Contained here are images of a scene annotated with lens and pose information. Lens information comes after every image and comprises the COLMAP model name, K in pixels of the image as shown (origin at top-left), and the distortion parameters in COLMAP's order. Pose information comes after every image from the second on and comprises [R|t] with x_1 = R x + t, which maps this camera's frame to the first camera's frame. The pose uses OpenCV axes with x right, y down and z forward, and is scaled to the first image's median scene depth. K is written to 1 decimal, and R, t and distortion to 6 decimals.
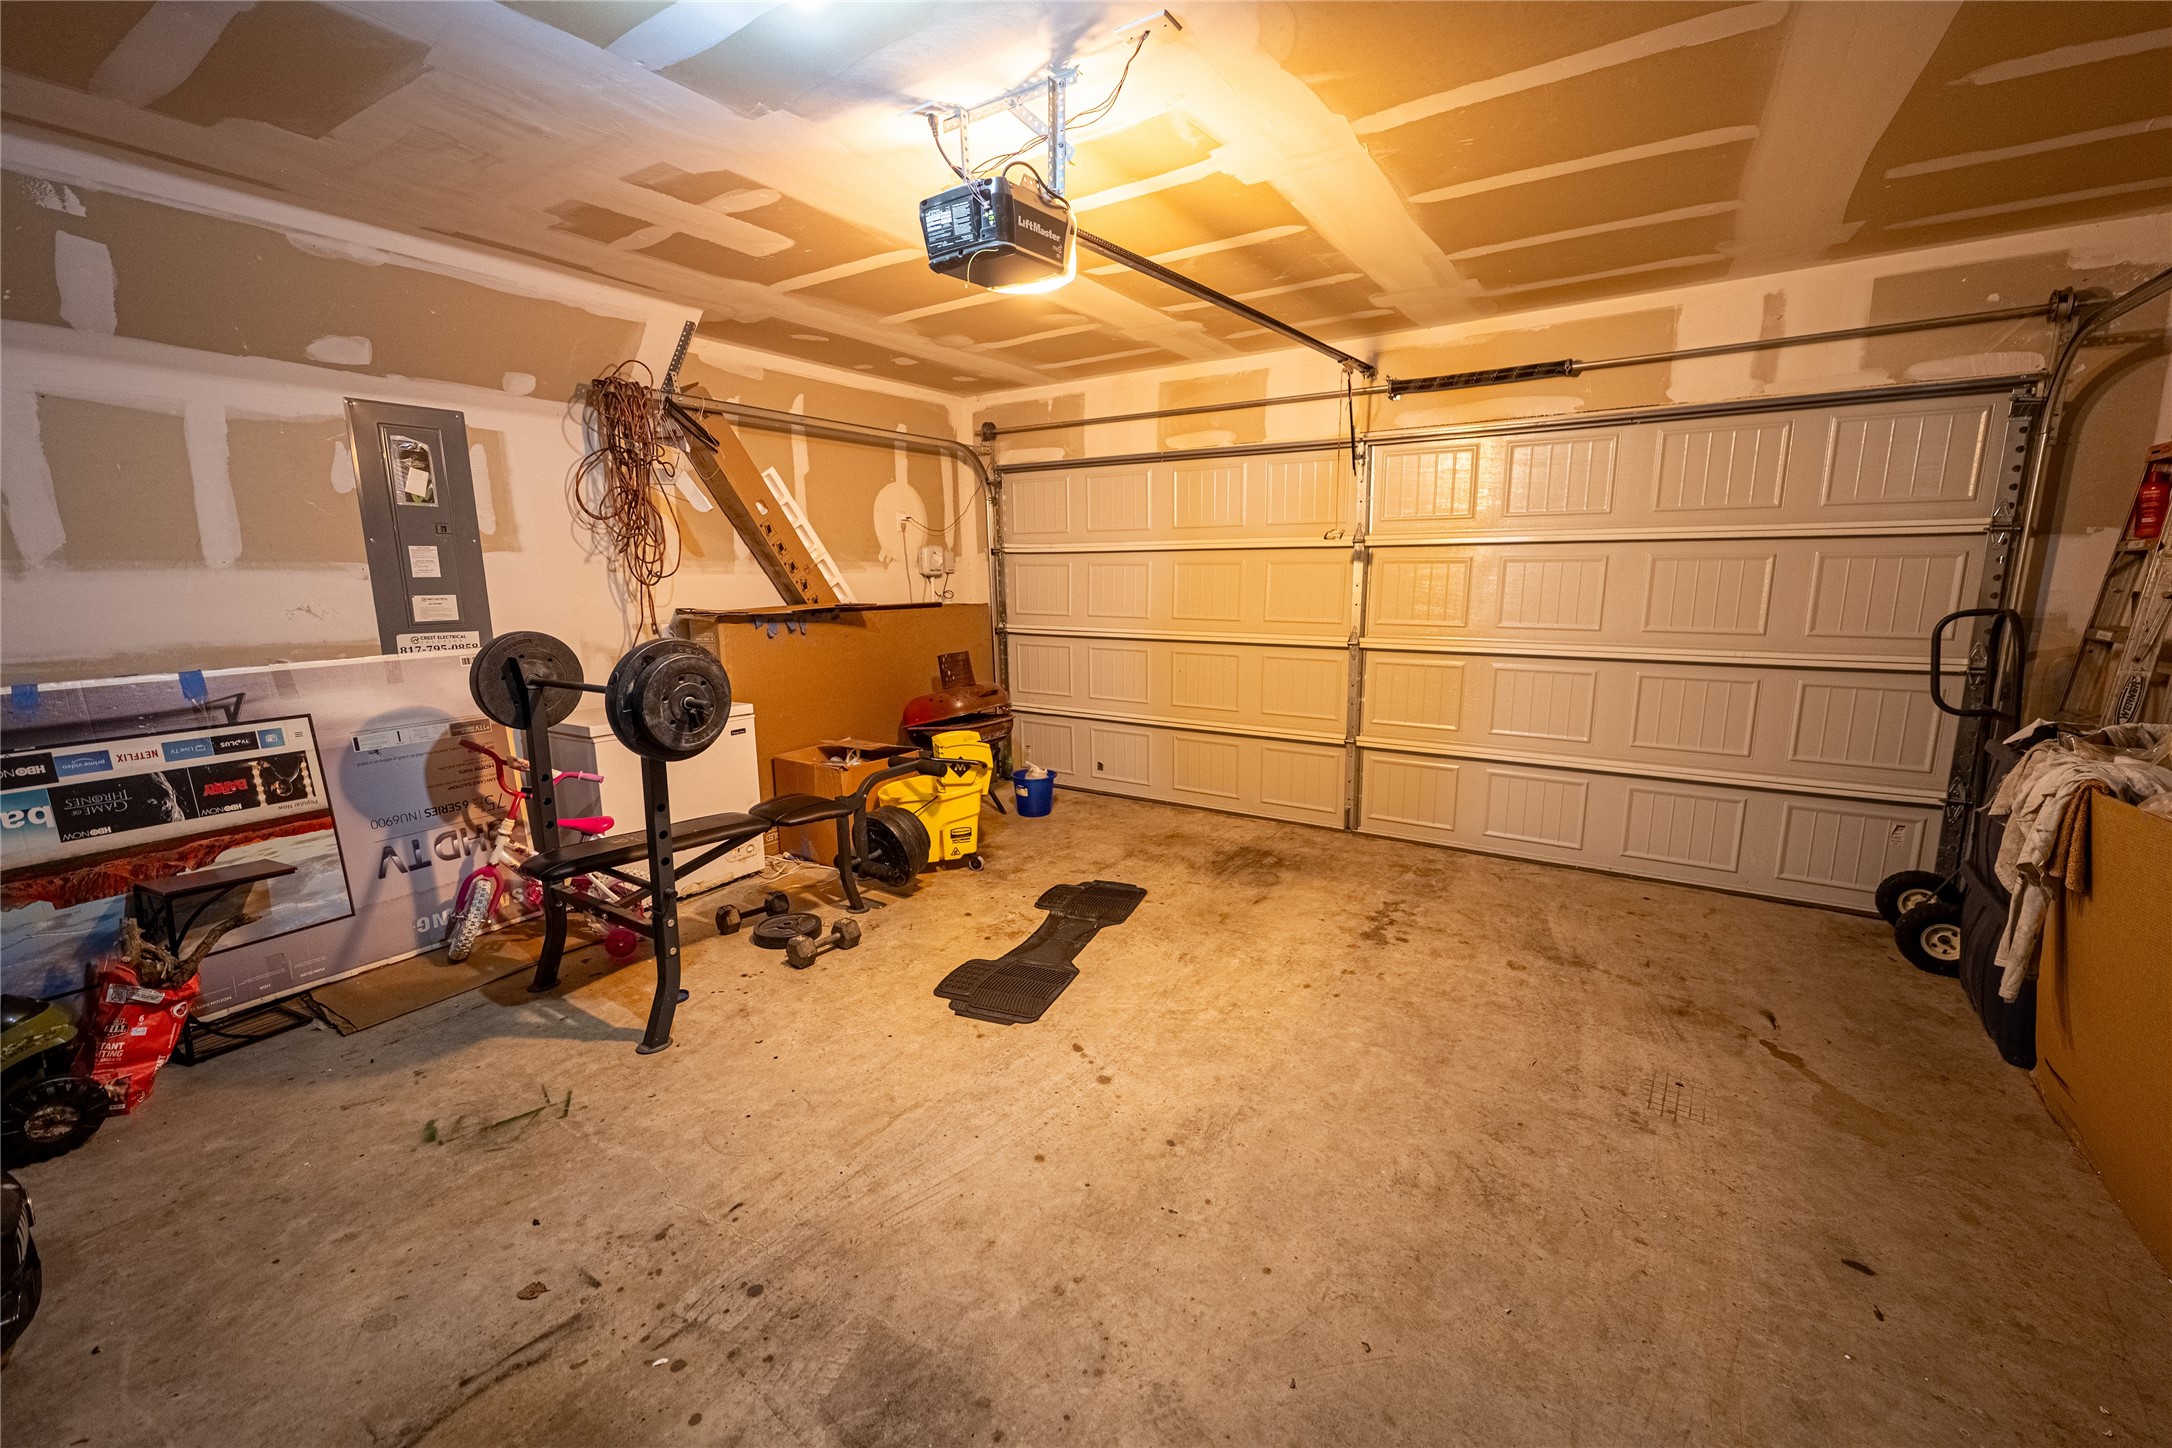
lens RADIAL K [[881.1, 0, 1086.0], [0, 881.1, 724.0], [0, 0, 1]] dist [0.001479, 0.000157]
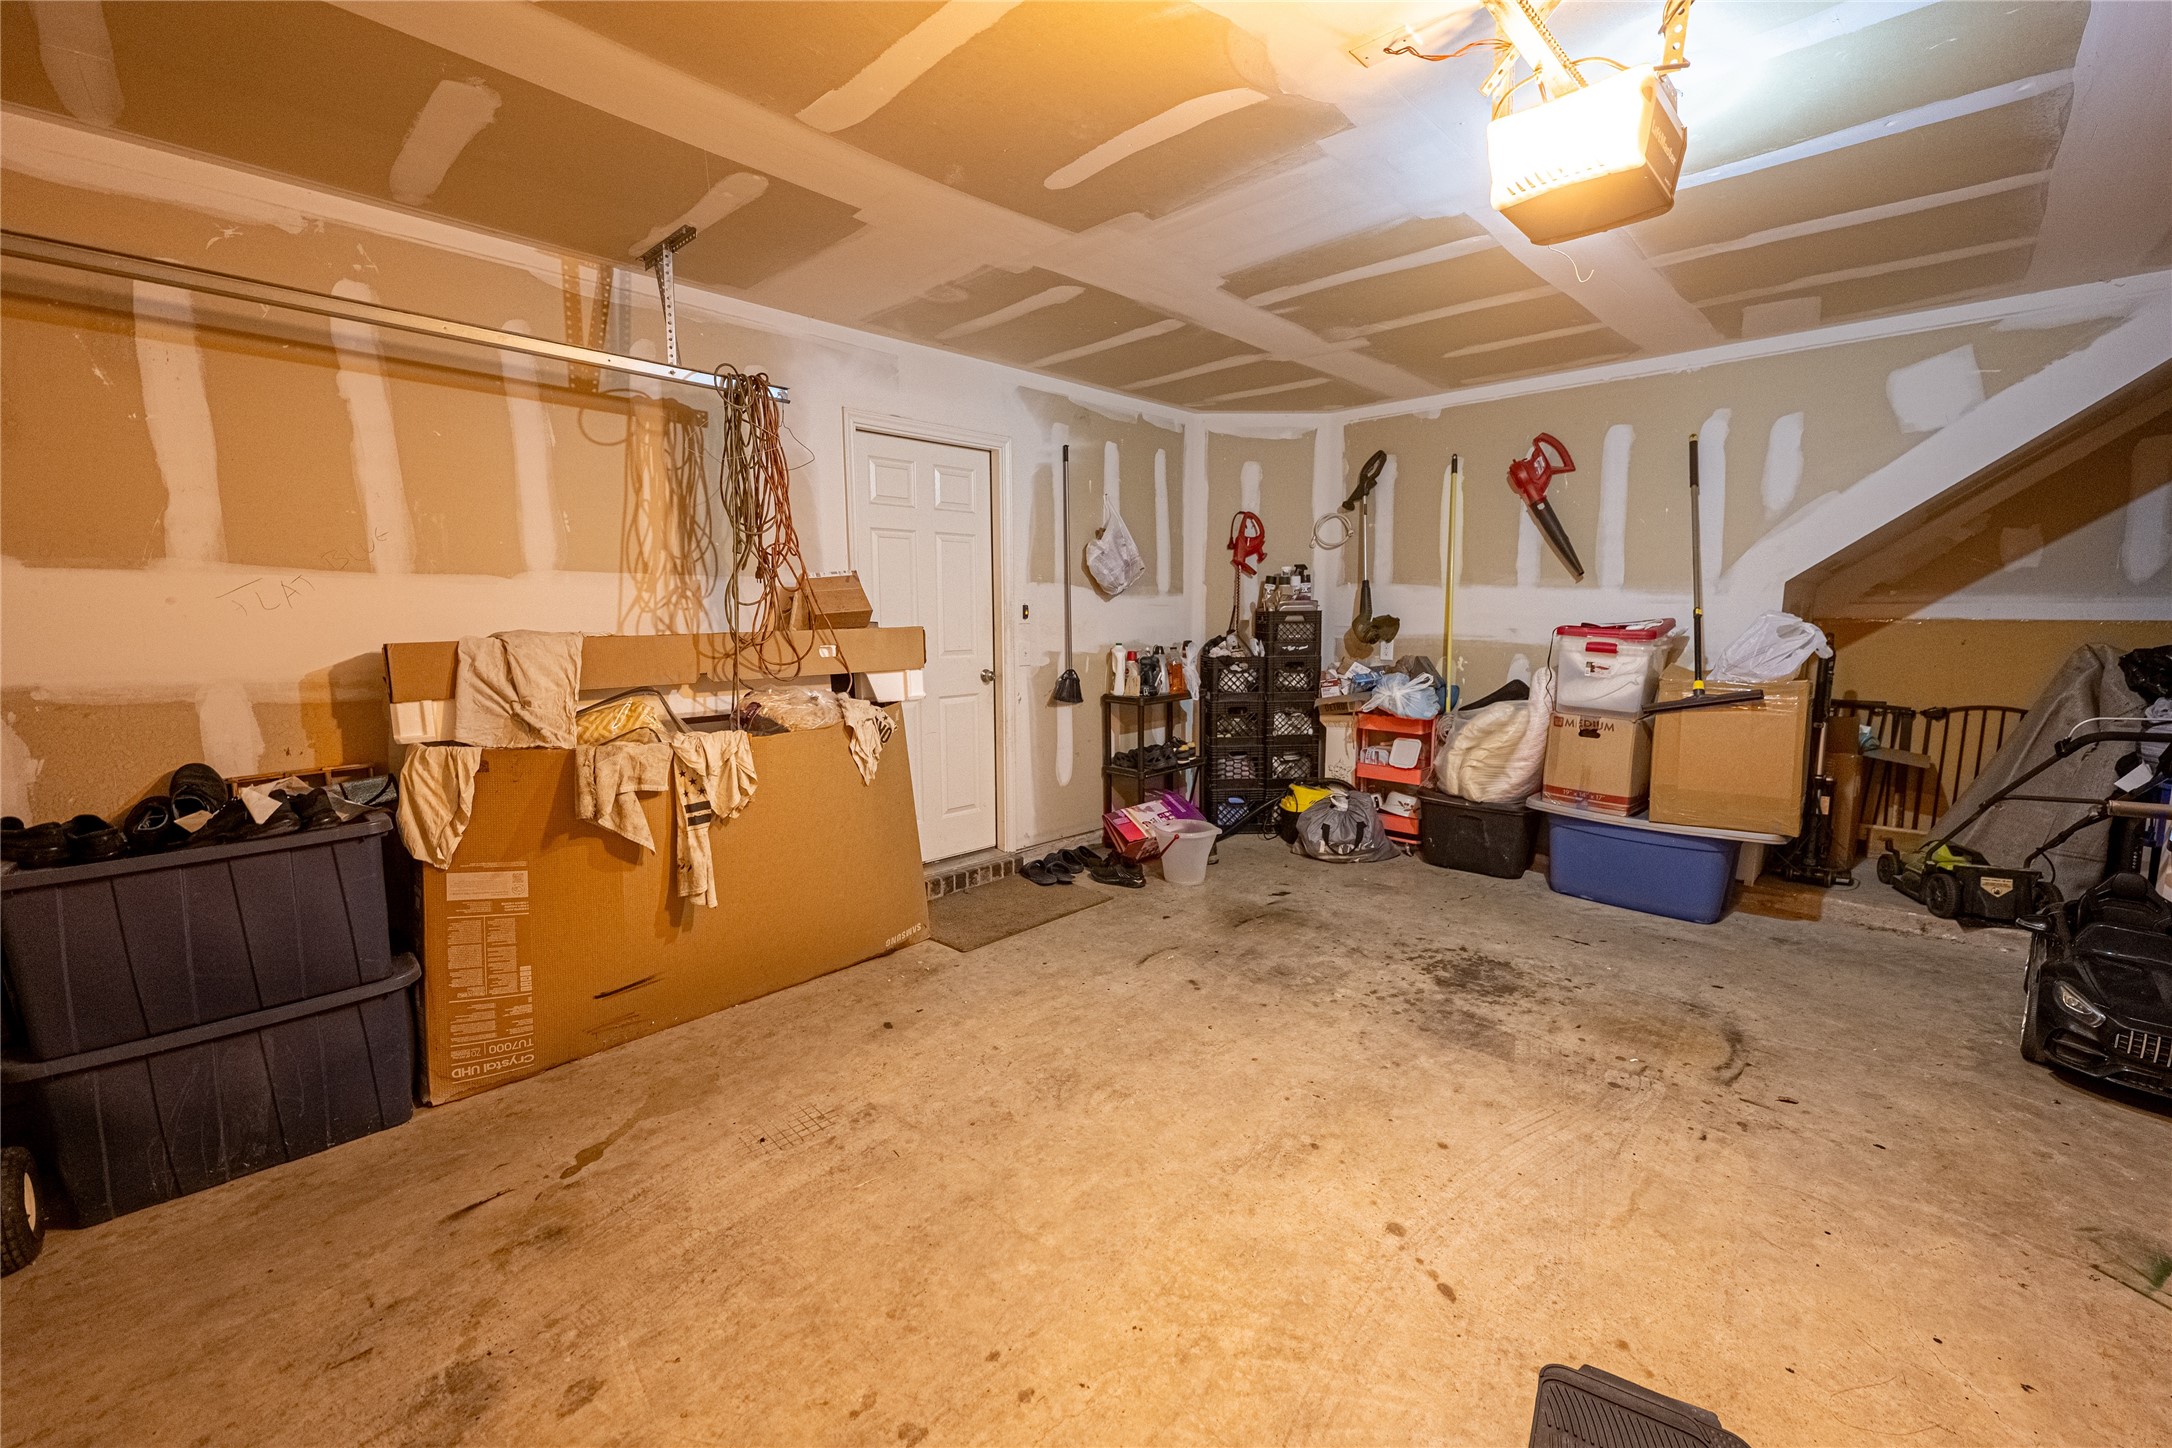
lens RADIAL K [[881.1, 0, 1086.0], [0, 881.1, 724.0], [0, 0, 1]] dist [0.001479, 0.000157]
pose [[-0.980815, -0.014853, 0.194376, 0.166948], [0.045333, 0.952380, 0.301524, -0.326218], [-0.189598, 0.304551, -0.933435, 1.879776]]
